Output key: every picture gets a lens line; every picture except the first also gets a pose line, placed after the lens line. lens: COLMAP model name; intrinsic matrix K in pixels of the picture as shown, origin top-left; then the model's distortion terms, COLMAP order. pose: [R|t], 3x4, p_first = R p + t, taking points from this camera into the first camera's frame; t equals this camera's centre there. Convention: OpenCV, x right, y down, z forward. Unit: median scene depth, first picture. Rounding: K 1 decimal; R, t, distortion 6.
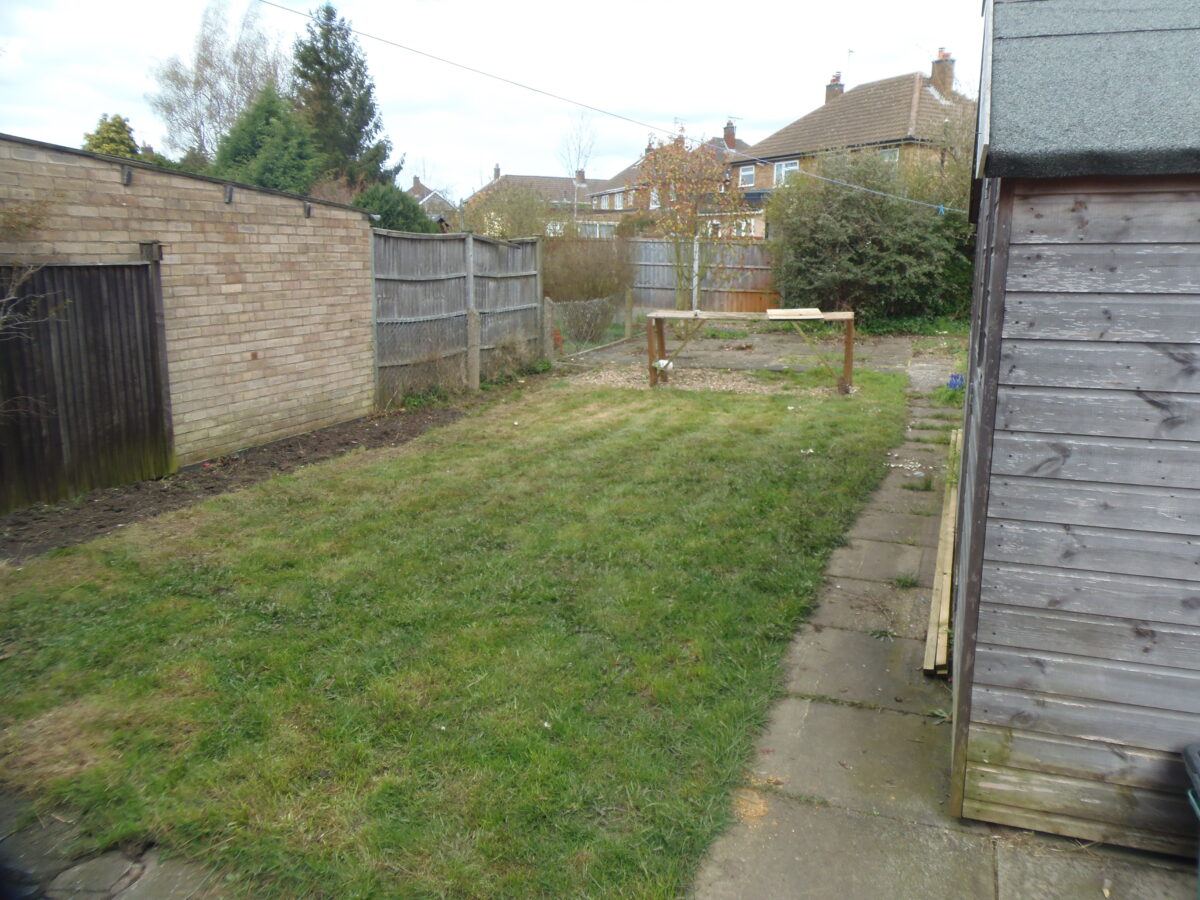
lens RADIAL K [[878.9, 0, 680.4], [0, 878.9, 428.0], [0, 0, 1]] dist [-0.009249, -0.000004]
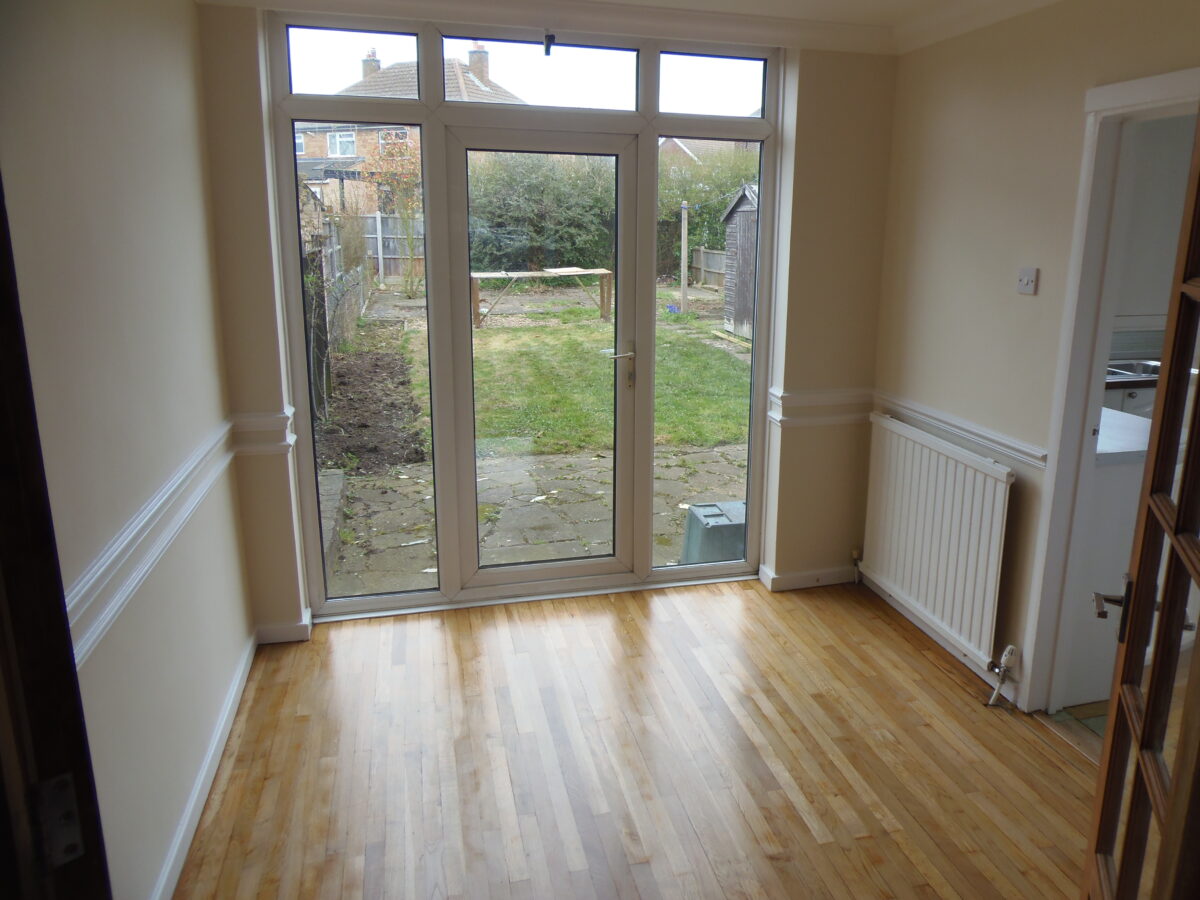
lens RADIAL K [[878.9, 0, 680.4], [0, 878.9, 428.0], [0, 0, 1]] dist [-0.009249, -0.000004]
pose [[0.830176, -0.130519, 0.542008, -0.387820], [0.108021, 0.991443, 0.073294, 0.030958], [-0.546936, -0.002299, 0.837171, -0.241618]]
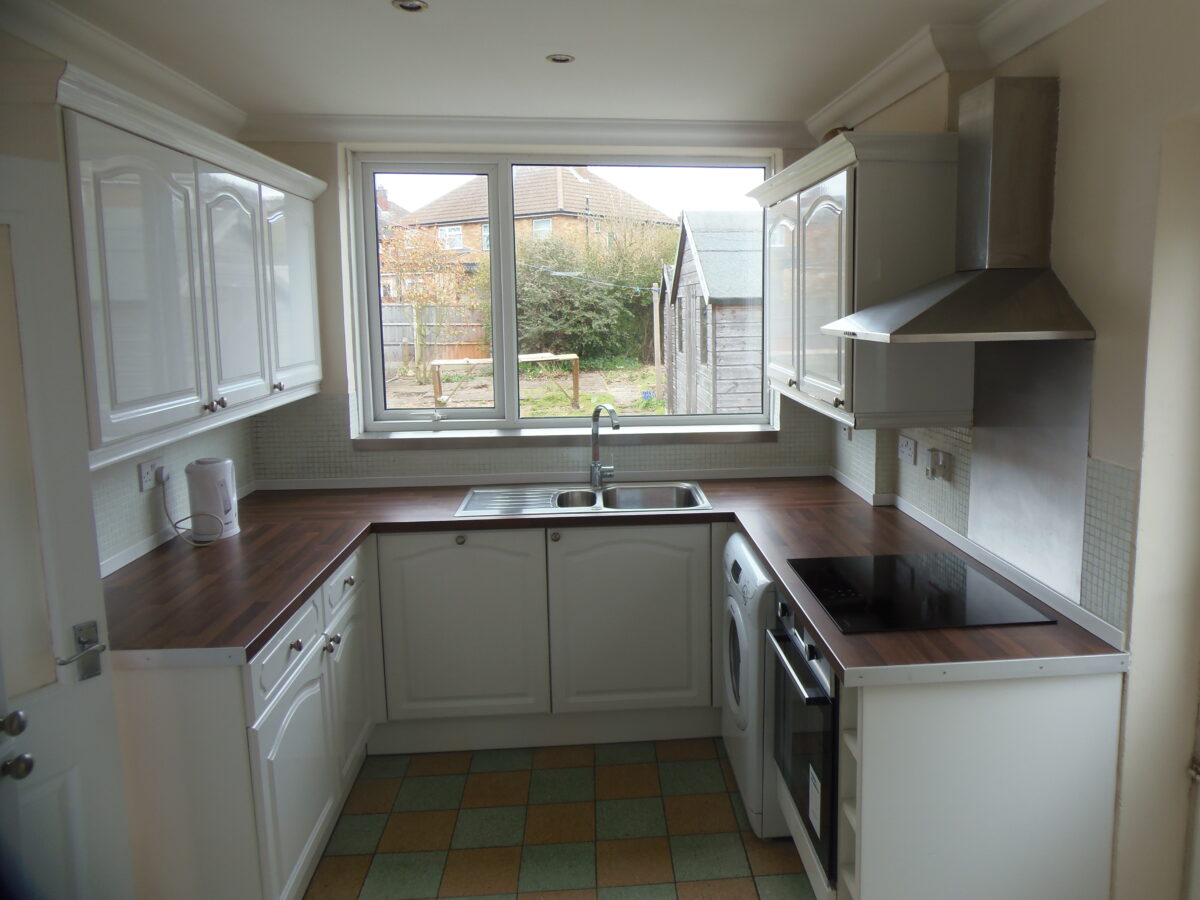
lens RADIAL K [[878.9, 0, 680.4], [0, 878.9, 428.0], [0, 0, 1]] dist [-0.009249, -0.000004]
pose [[0.918252, -0.081263, 0.387570, -0.155932], [0.102364, 0.994163, -0.034076, 0.041712], [-0.382538, 0.070964, 0.921210, -0.289944]]
